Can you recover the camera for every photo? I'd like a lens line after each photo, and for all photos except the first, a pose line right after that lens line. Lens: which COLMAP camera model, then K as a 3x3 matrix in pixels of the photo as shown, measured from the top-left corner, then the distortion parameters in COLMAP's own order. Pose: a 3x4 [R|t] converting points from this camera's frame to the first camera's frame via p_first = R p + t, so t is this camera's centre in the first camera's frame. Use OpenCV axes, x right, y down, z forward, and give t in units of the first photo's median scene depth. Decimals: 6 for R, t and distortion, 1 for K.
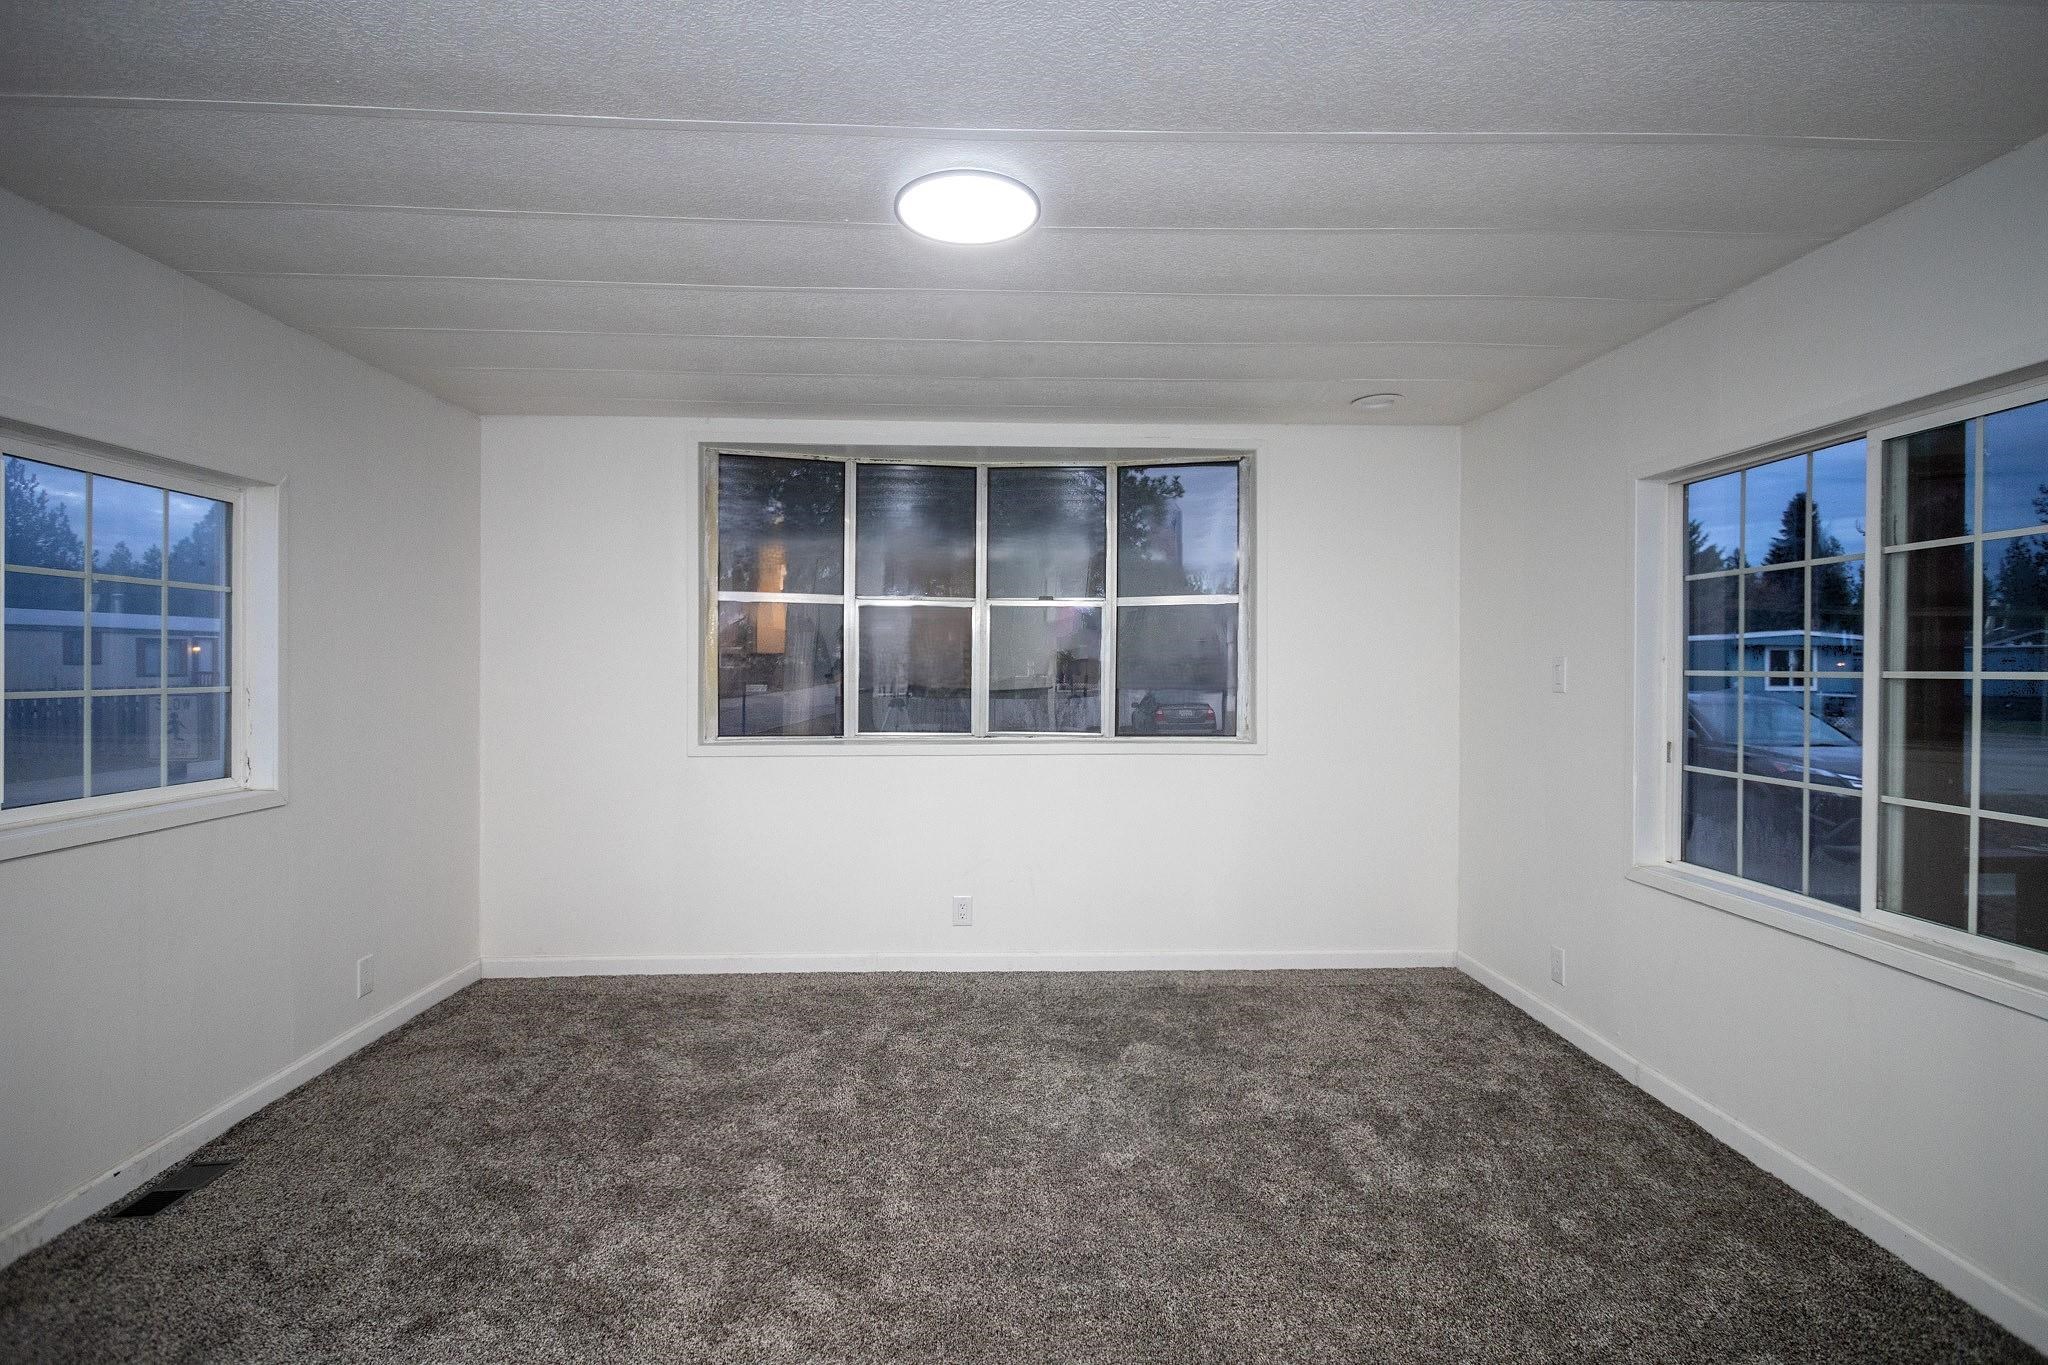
lens RADIAL K [[989.0, 0, 1022.5], [0, 989.0, 677.4], [0, 0, 1]] dist [0.003013, 0.000443]
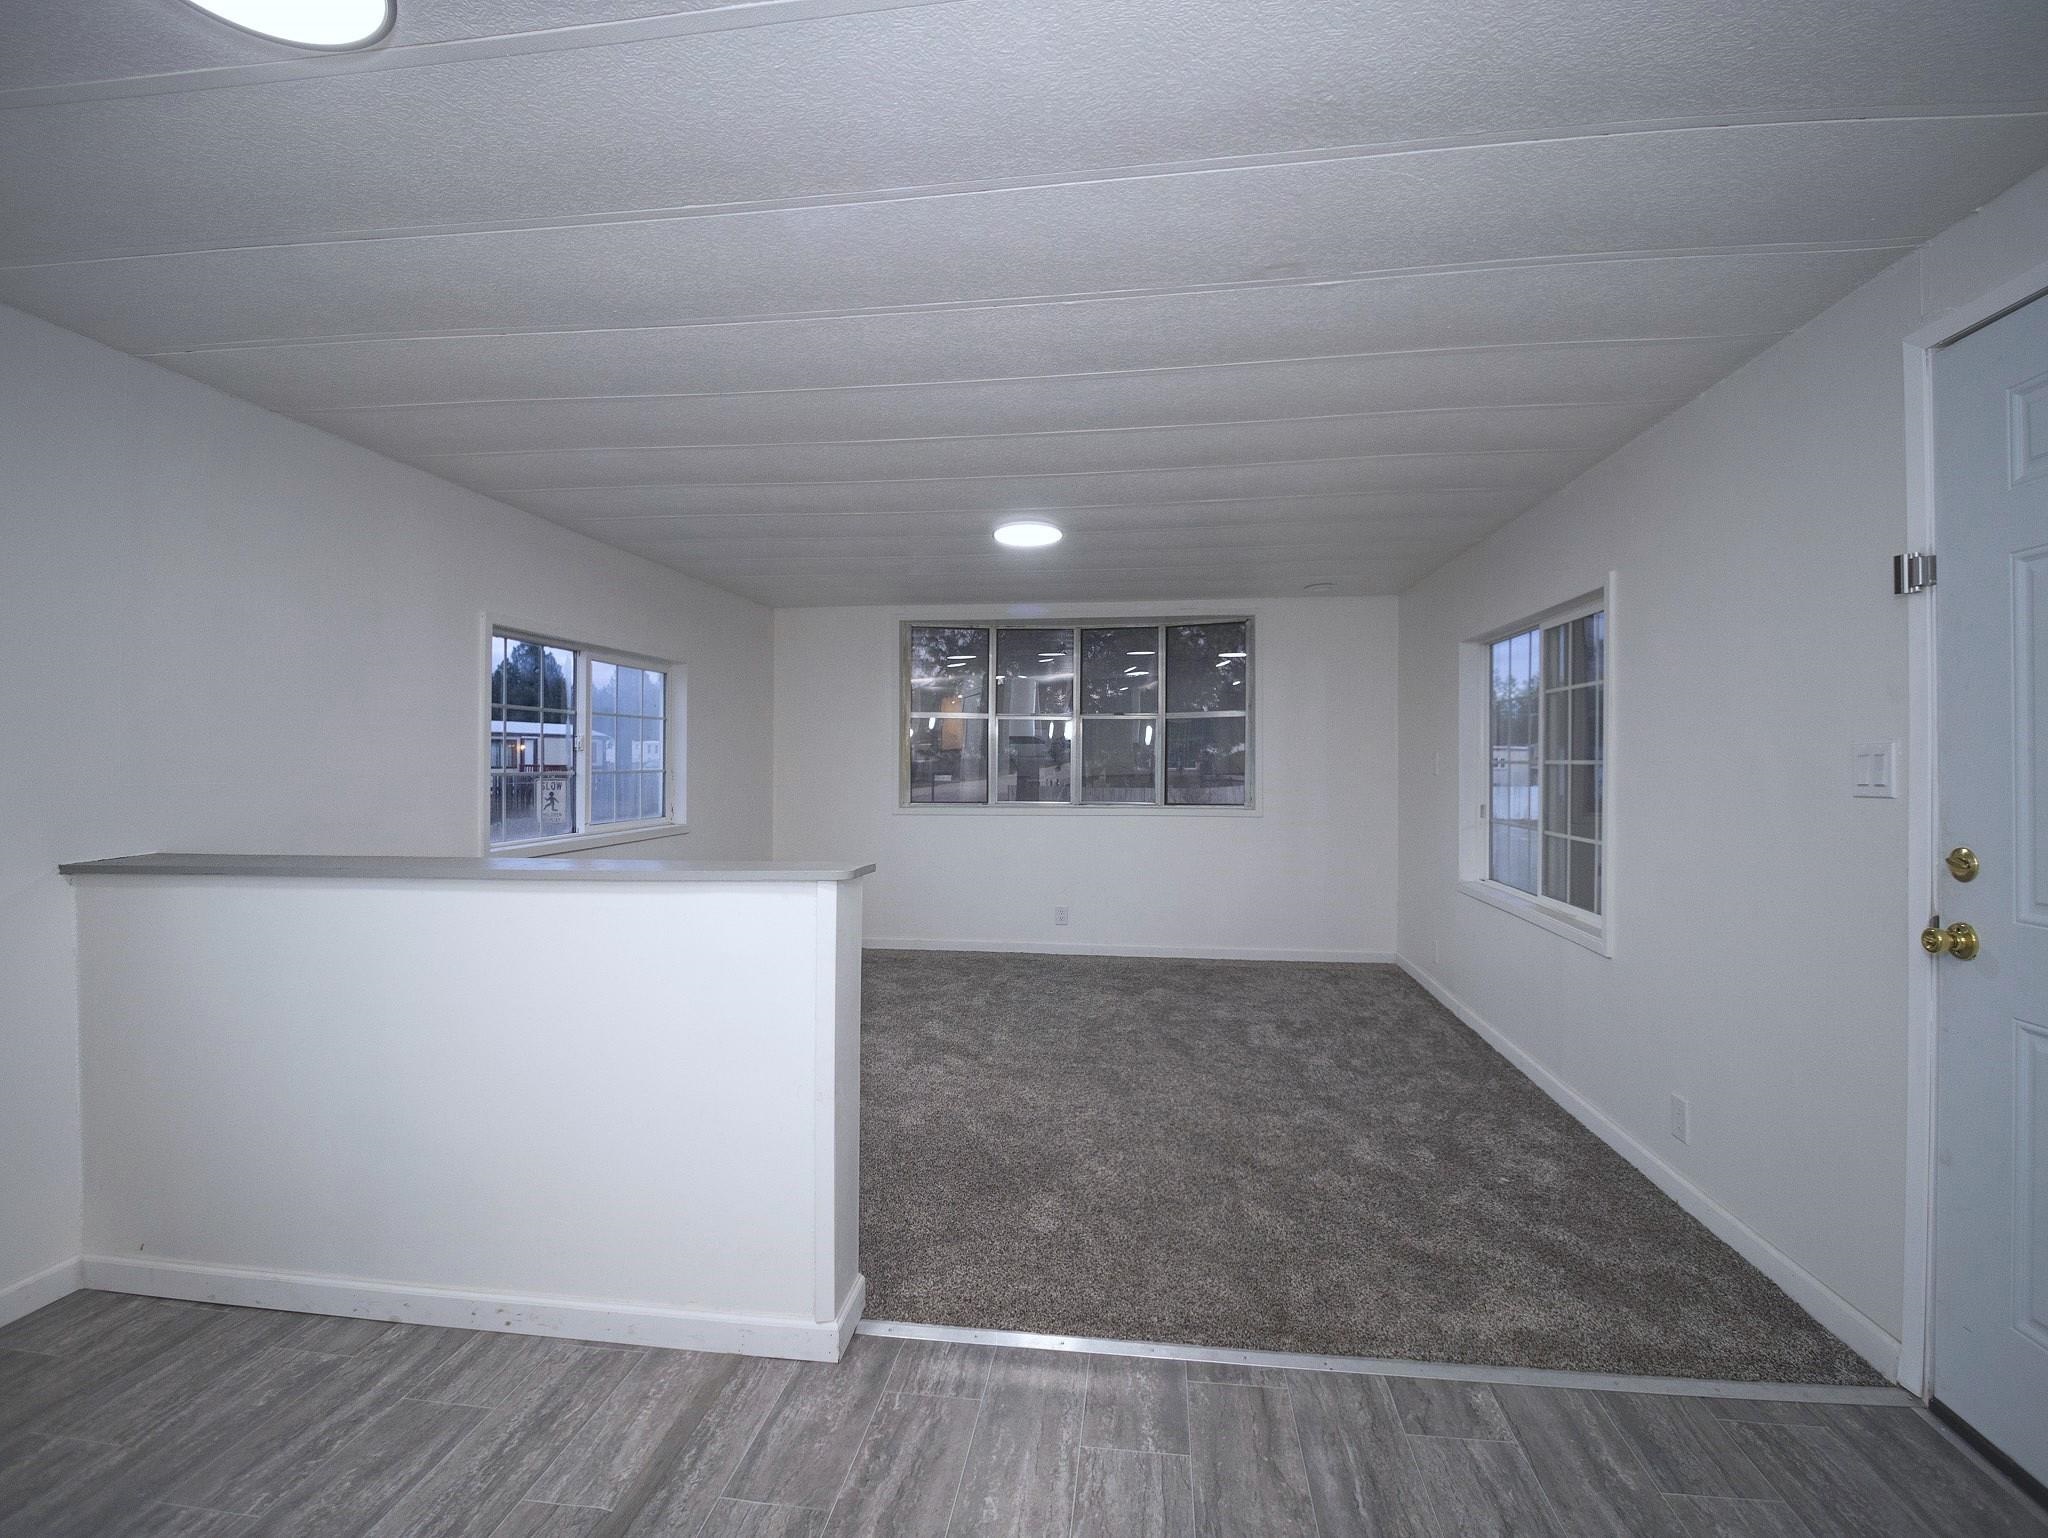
lens RADIAL K [[935.1, 0, 1030.7], [0, 935.1, 761.4], [0, 0, 1]] dist [-0.021560, 0.000114]
pose [[0.985090, -0.000458, -0.172037, 0.200029], [-0.001224, 0.999953, -0.009669, 0.009984], [0.172034, 0.009735, 0.985043, -0.637903]]
